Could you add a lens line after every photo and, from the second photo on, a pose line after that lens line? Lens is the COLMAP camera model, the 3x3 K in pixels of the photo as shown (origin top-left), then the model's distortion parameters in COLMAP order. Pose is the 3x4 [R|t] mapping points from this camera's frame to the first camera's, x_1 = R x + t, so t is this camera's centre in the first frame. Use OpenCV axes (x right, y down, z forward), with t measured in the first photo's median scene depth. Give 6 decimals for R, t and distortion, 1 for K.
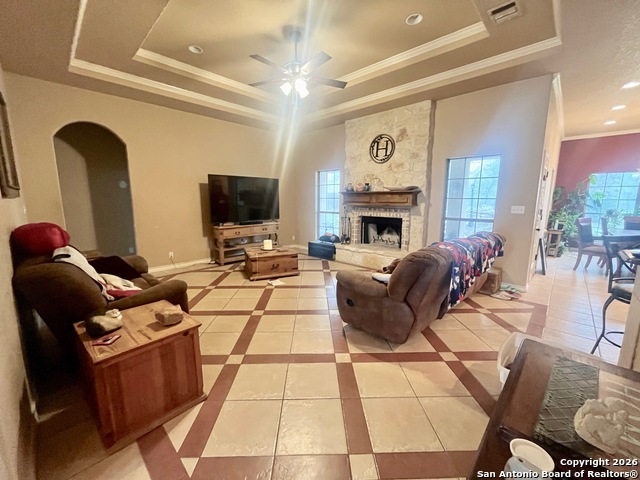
lens RADIAL K [[260.1, 0, 323.7], [0, 260.1, 239.2], [0, 0, 1]] dist [0.000057, -0.000106]
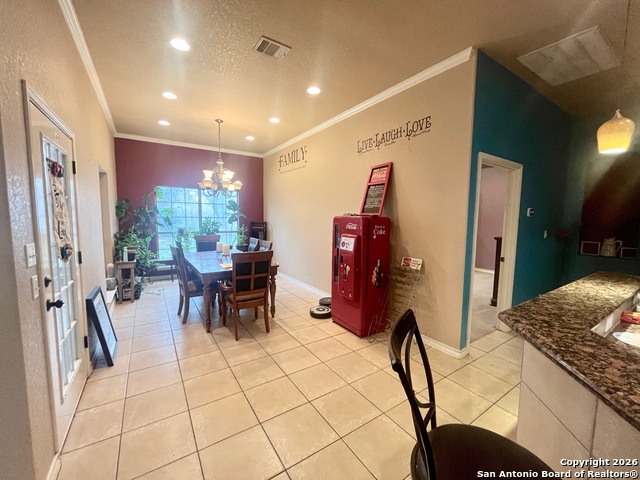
lens RADIAL K [[260.1, 0, 321.5], [0, 260.1, 239.7], [0, 0, 1]] dist [0.000057, -0.000106]
pose [[0.222717, -0.083754, 0.971279, 0.342940], [0.138836, 0.988873, 0.053435, -0.056385], [-0.964946, 0.122948, 0.231867, 0.335894]]
